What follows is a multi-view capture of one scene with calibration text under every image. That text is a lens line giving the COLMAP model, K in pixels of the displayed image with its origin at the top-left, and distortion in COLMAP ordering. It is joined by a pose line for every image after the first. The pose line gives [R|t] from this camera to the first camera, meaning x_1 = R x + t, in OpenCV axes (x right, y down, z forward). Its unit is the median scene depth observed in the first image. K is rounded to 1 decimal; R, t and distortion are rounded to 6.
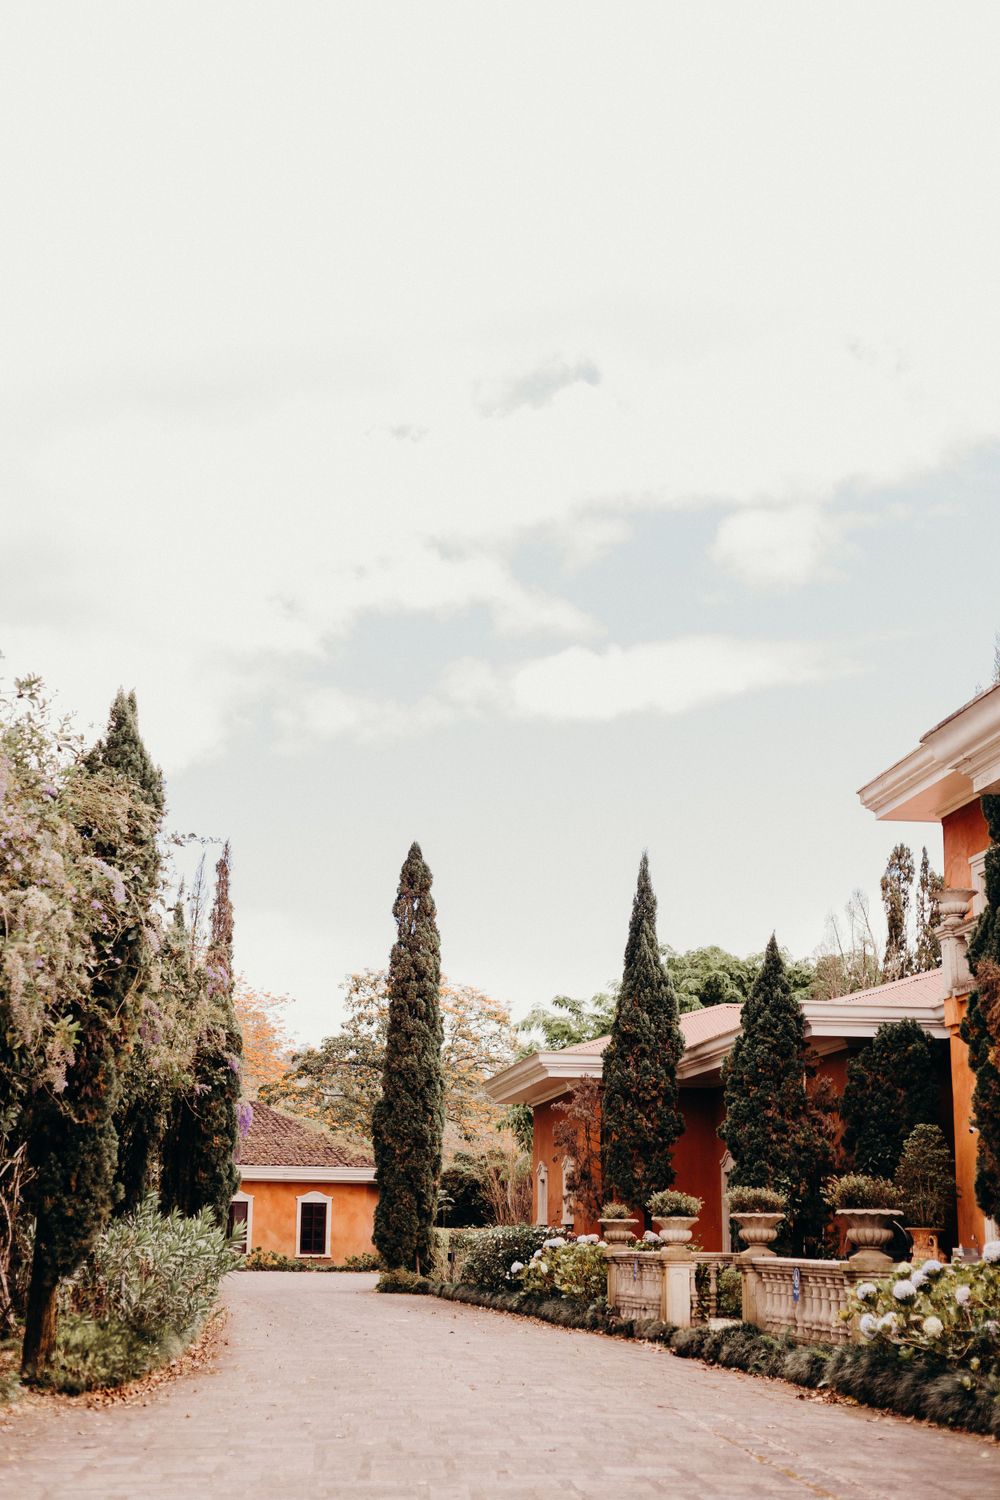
lens RADIAL K [[2066.0, 0, 500.0], [0, 2066.0, 750.0], [0, 0, 1]] dist [0.003577, 0.042444]
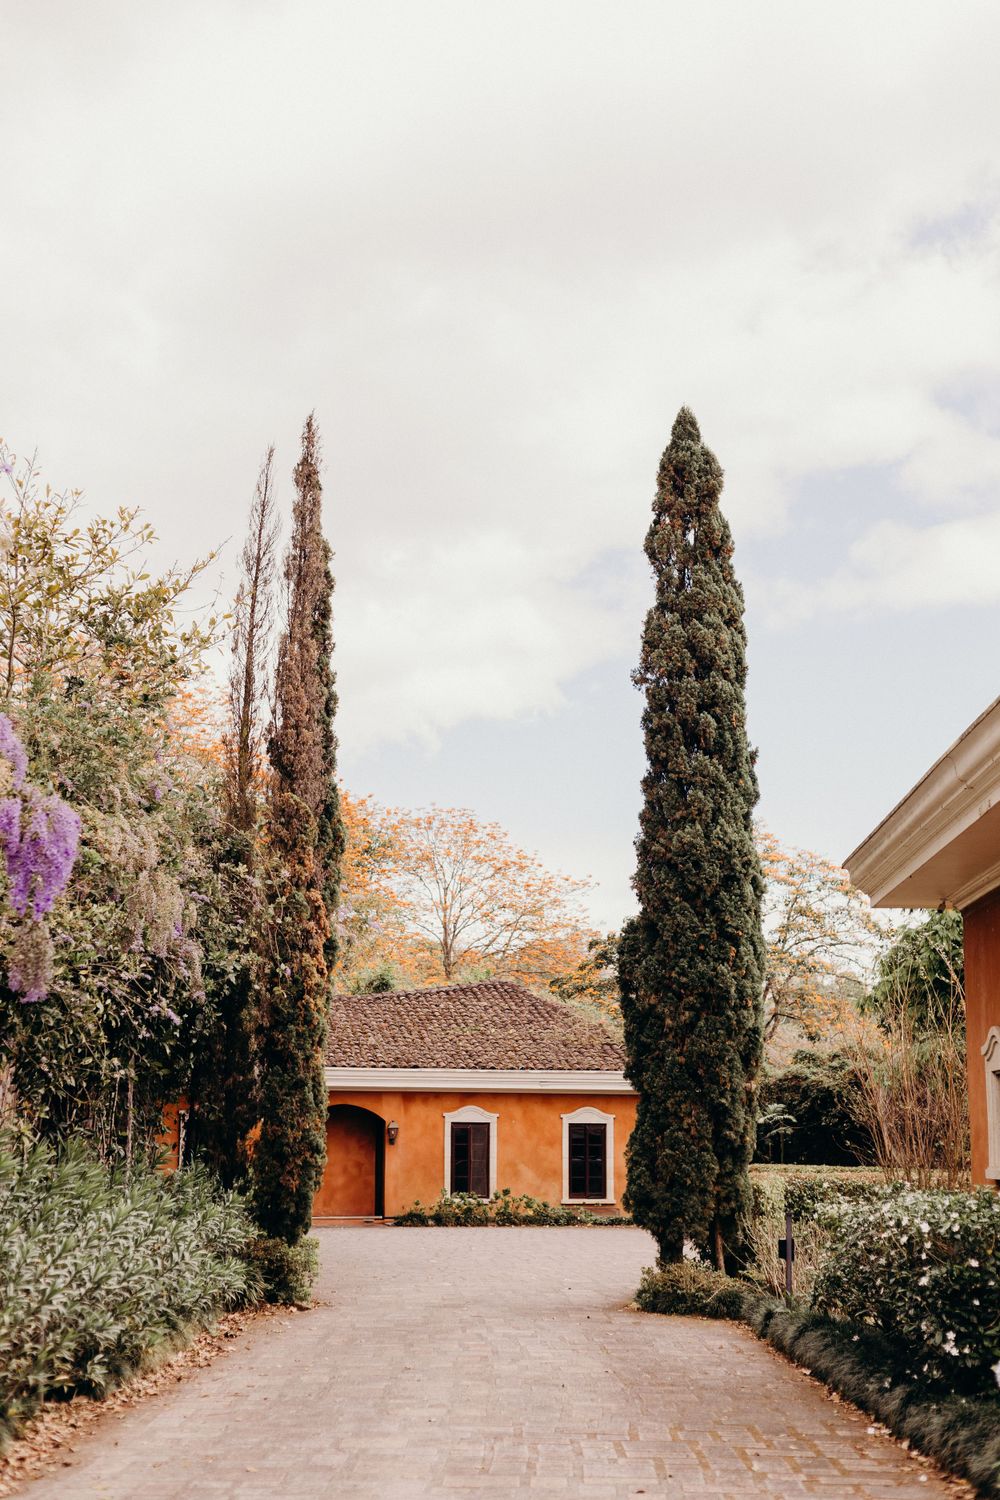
lens RADIAL K [[2066.0, 0, 500.0], [0, 2066.0, 750.0], [0, 0, 1]] dist [0.003577, 0.042444]
pose [[0.986613, -0.035614, -0.159141, -0.008873], [0.041684, 0.998519, 0.034968, 0.108684], [0.157660, -0.041134, 0.986636, 0.502376]]
